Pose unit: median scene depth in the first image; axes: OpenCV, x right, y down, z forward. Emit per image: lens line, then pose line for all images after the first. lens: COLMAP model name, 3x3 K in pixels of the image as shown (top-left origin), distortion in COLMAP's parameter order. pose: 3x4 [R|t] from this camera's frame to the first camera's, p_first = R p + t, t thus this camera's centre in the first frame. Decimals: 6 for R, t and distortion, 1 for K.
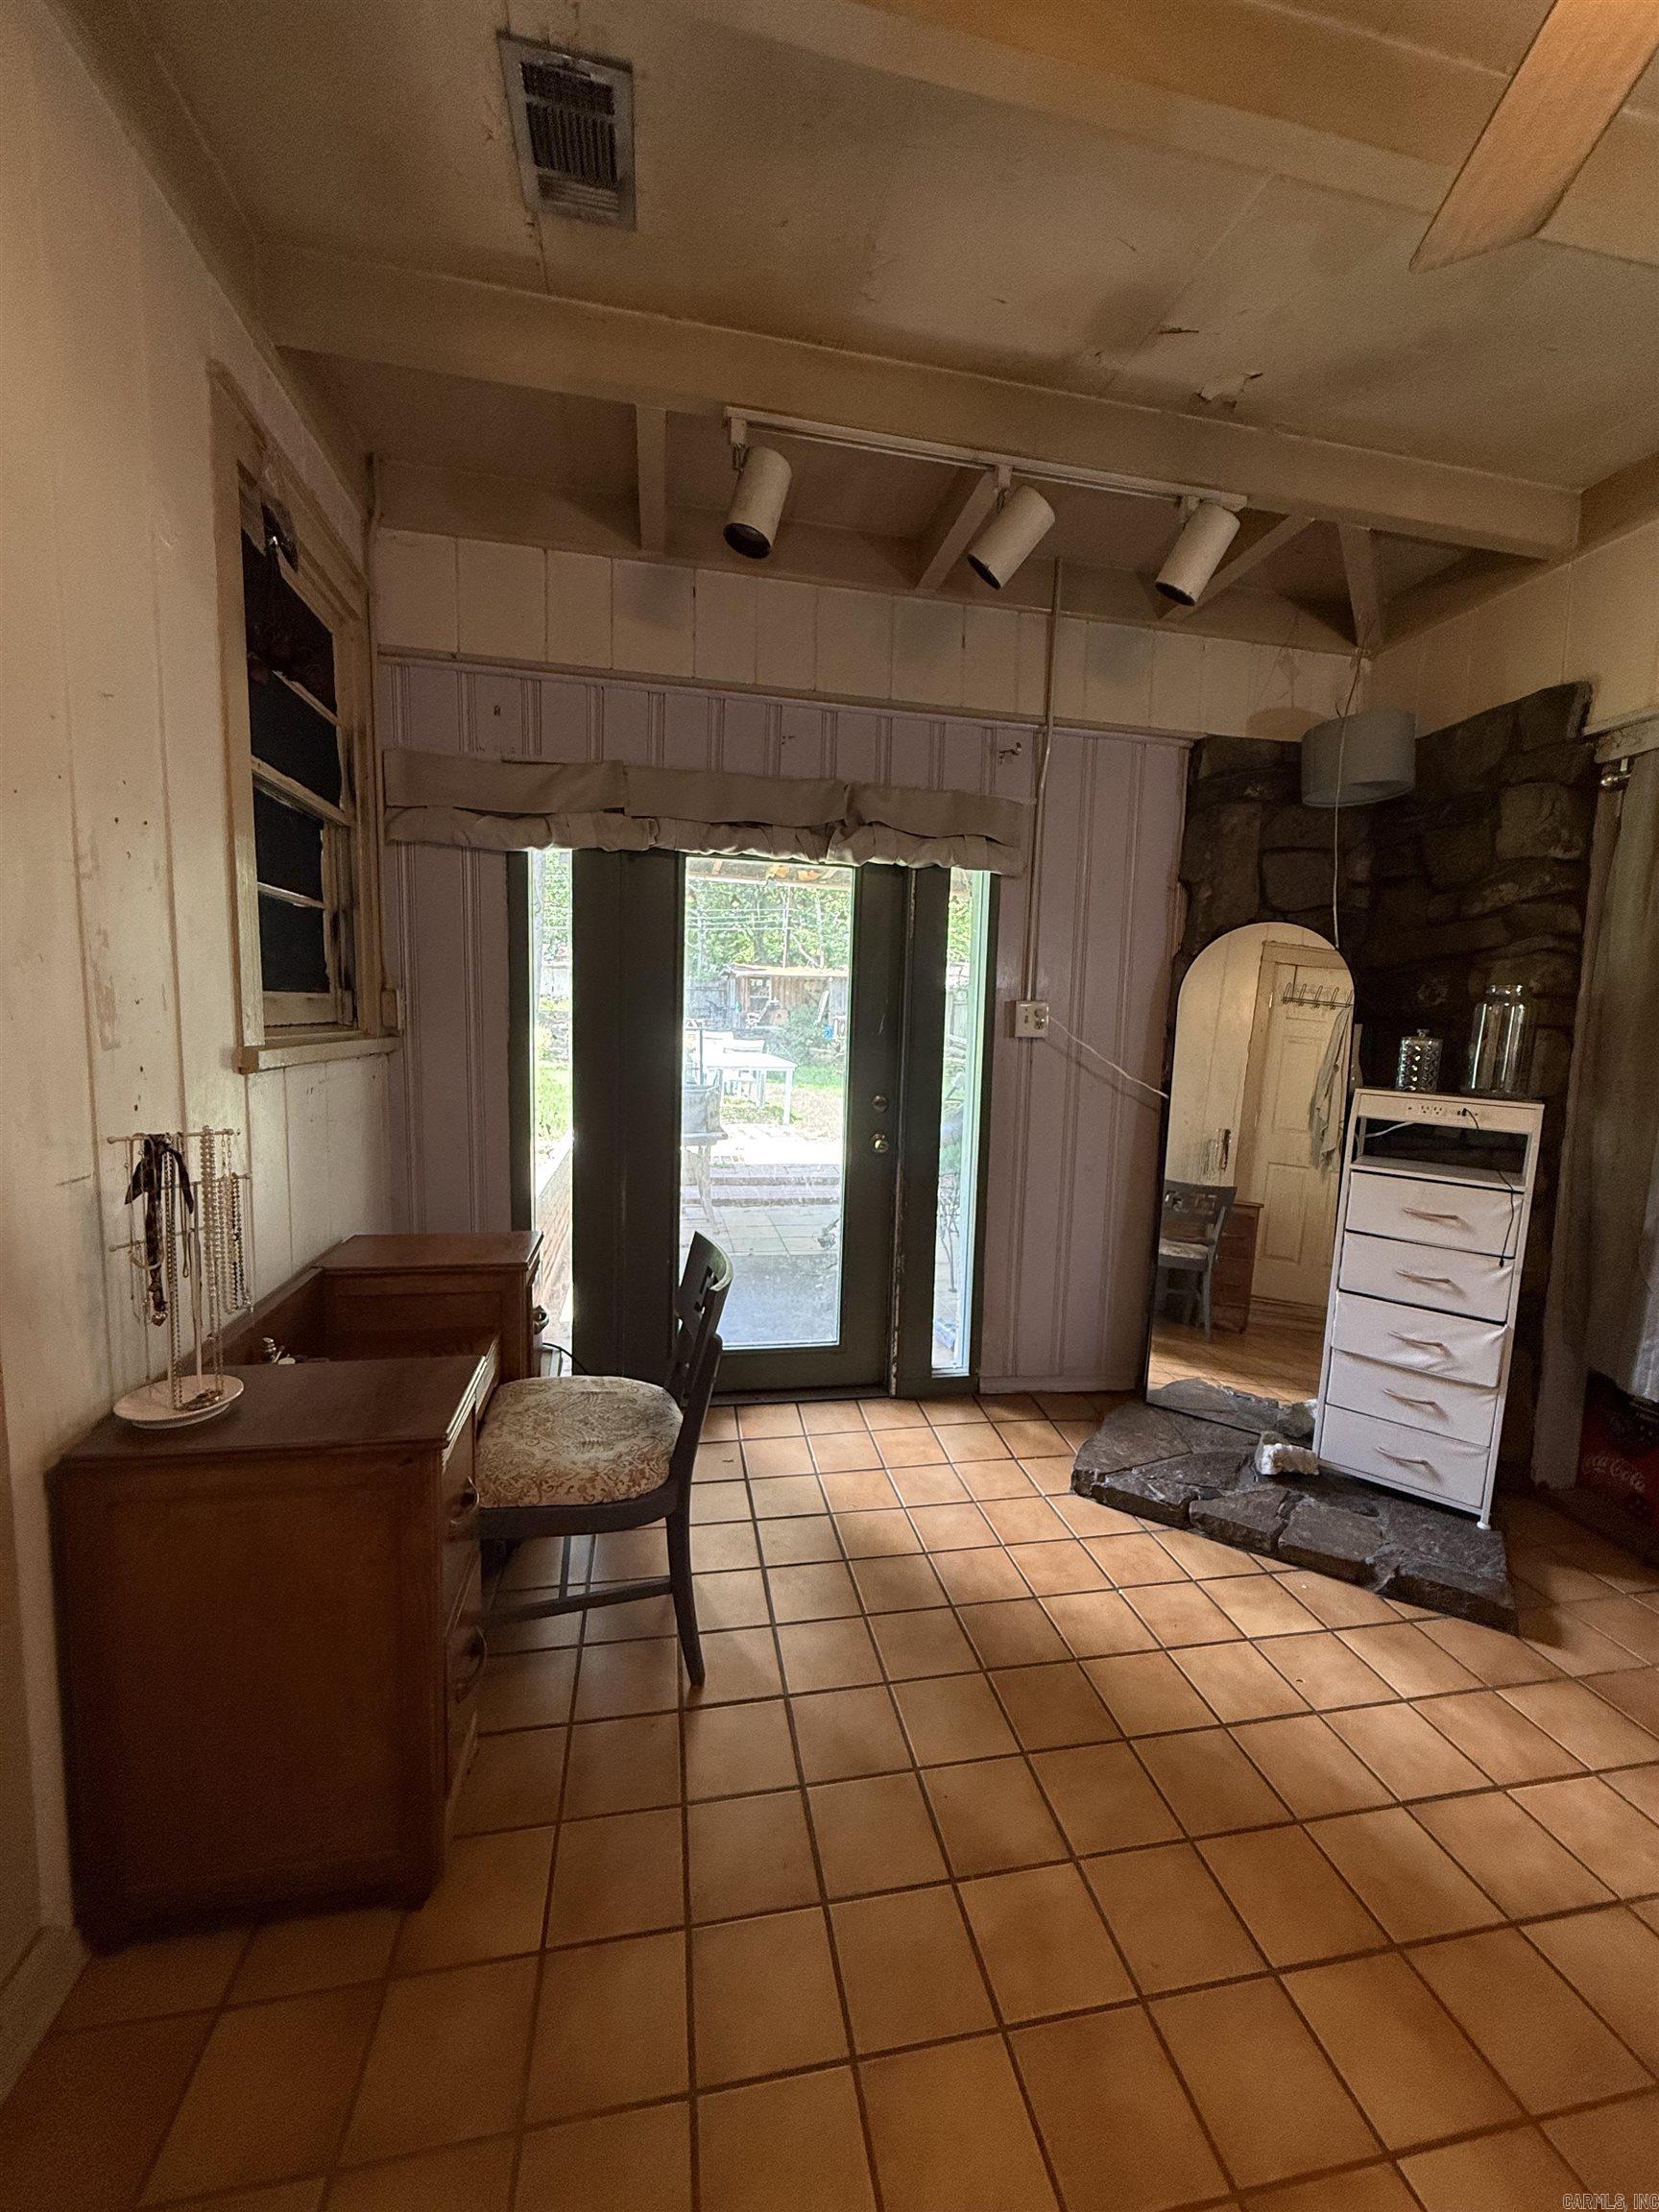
lens RADIAL K [[872.0, 0, 829.5], [0, 872.0, 1106.0], [0, 0, 1]] dist [0.011940, -0.009736]
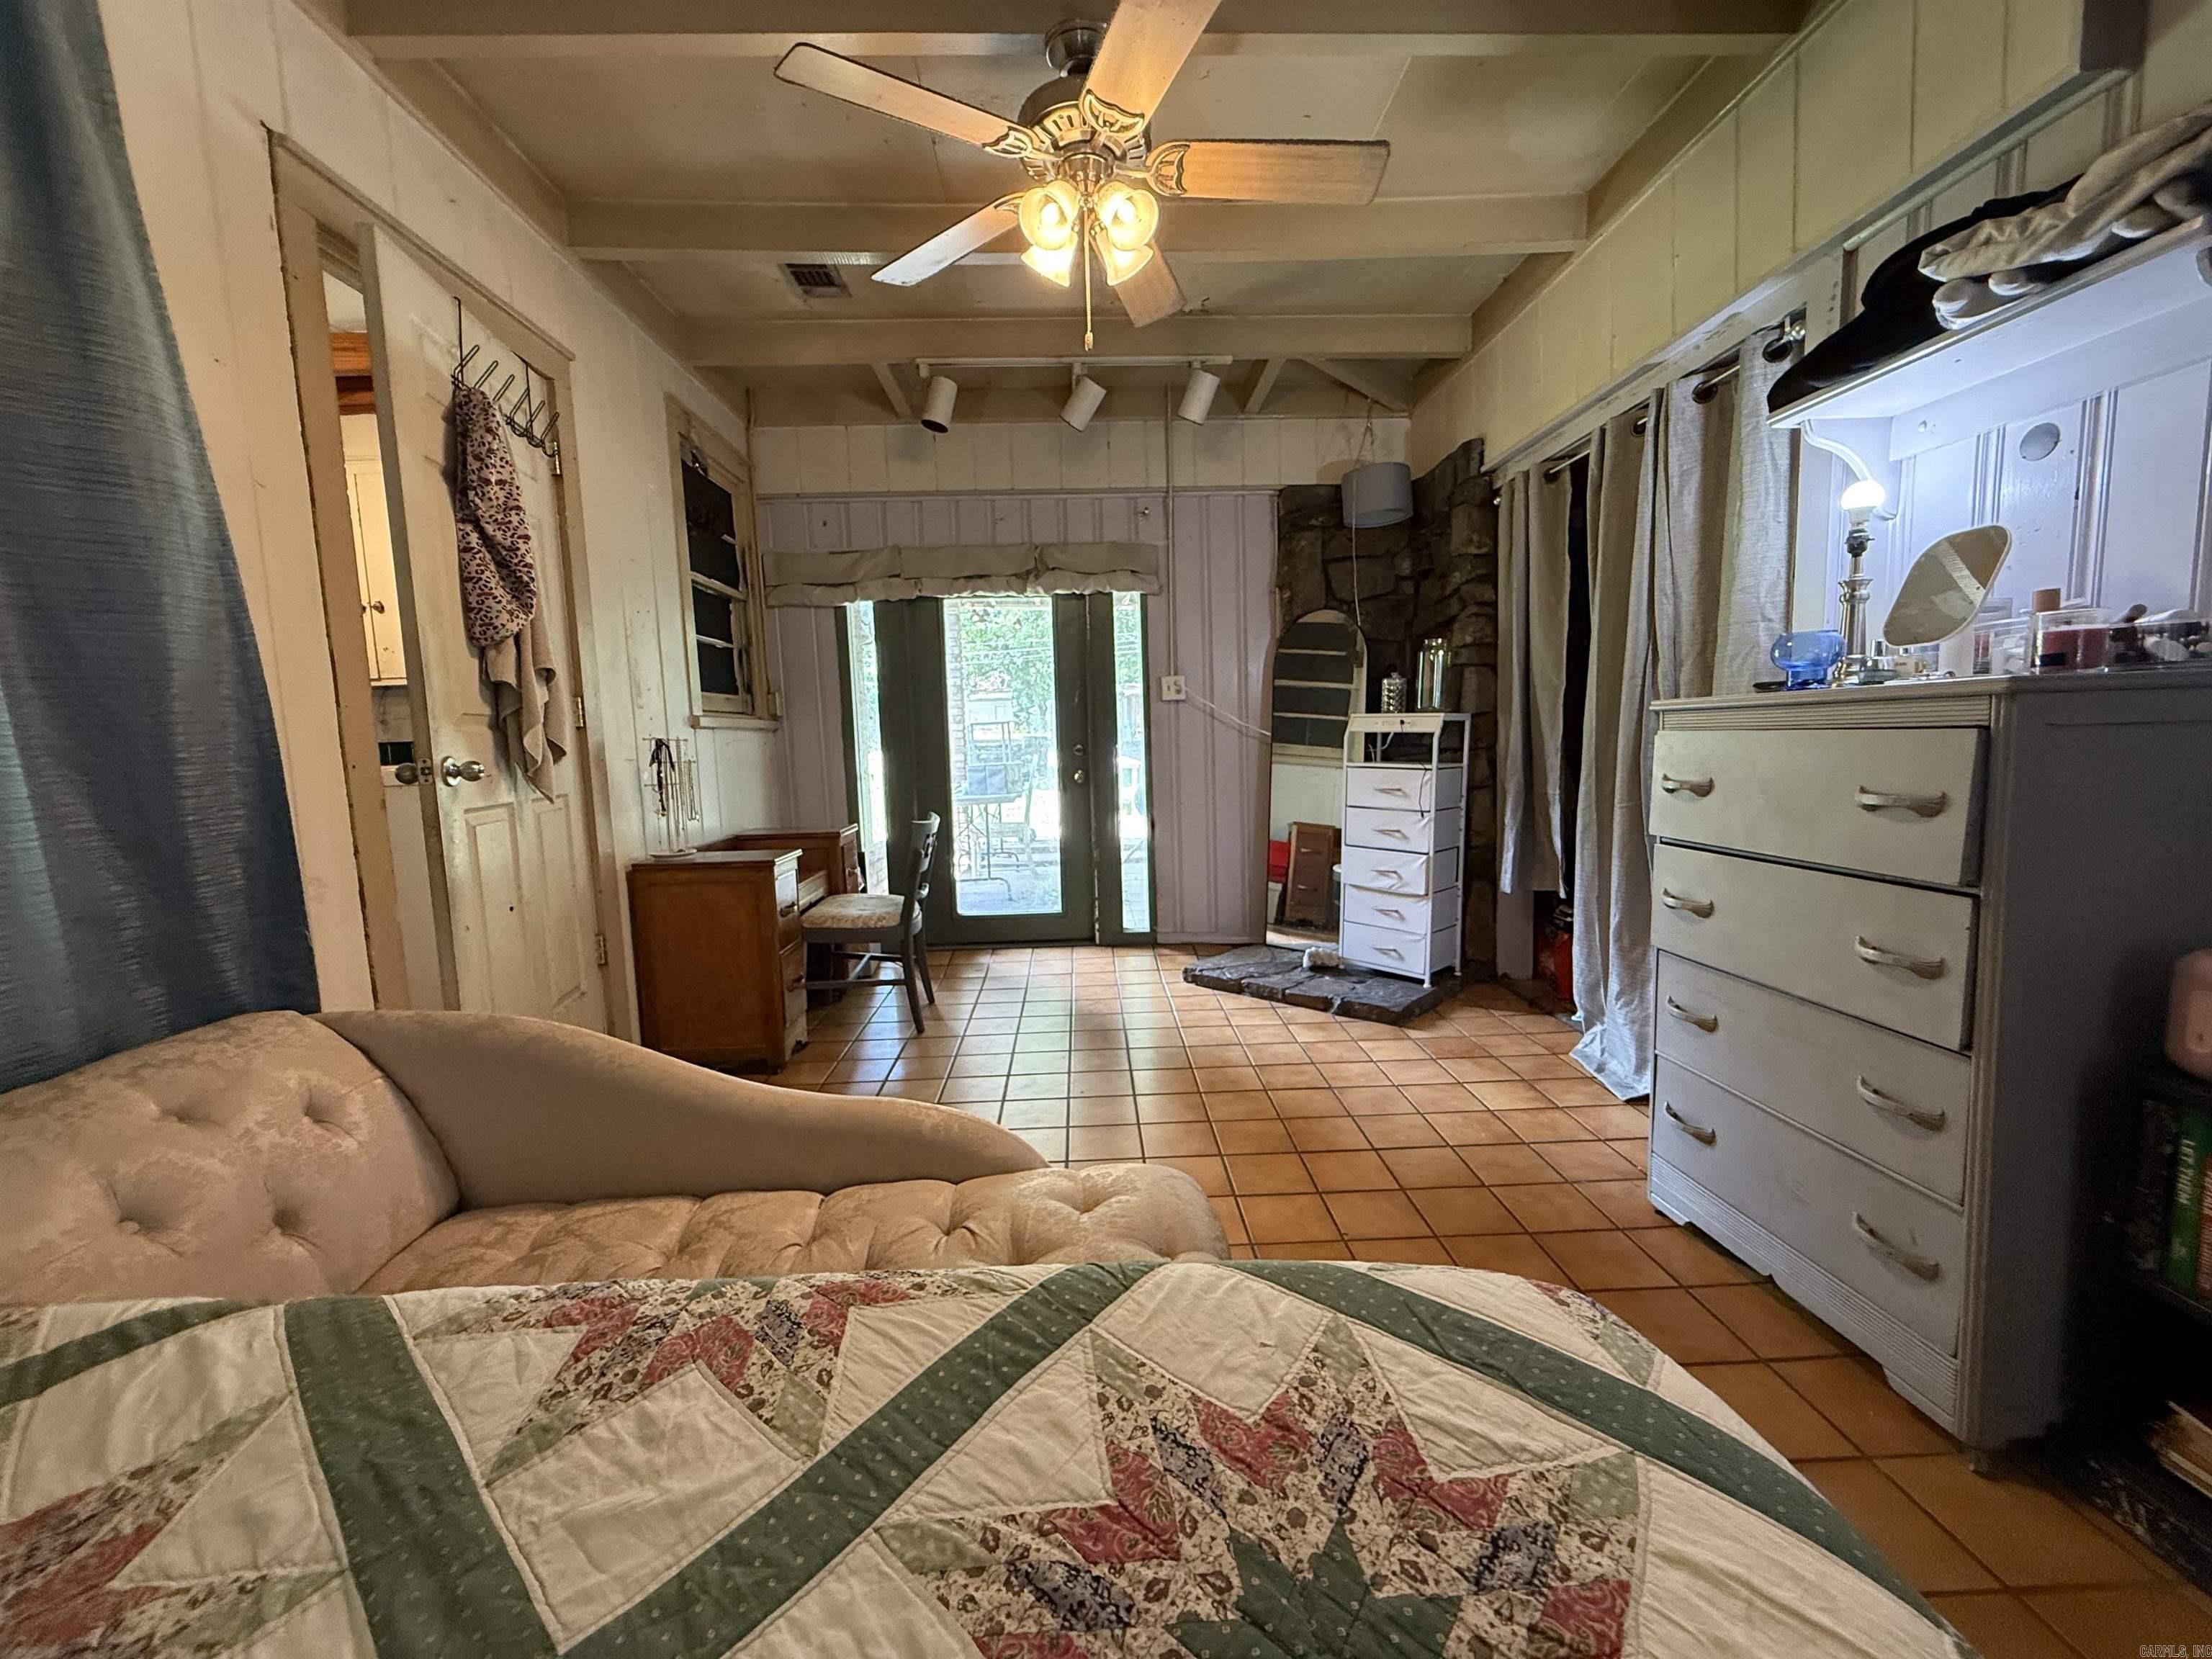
lens RADIAL K [[880.6, 0, 1106.0], [0, 880.6, 829.5], [0, 0, 1]] dist [0.000311, 0.000487]
pose [[0.984742, -0.040937, -0.169135, 0.441679], [0.040957, 0.999155, -0.003368, 0.175450], [0.169130, -0.003611, 0.985587, -0.619904]]
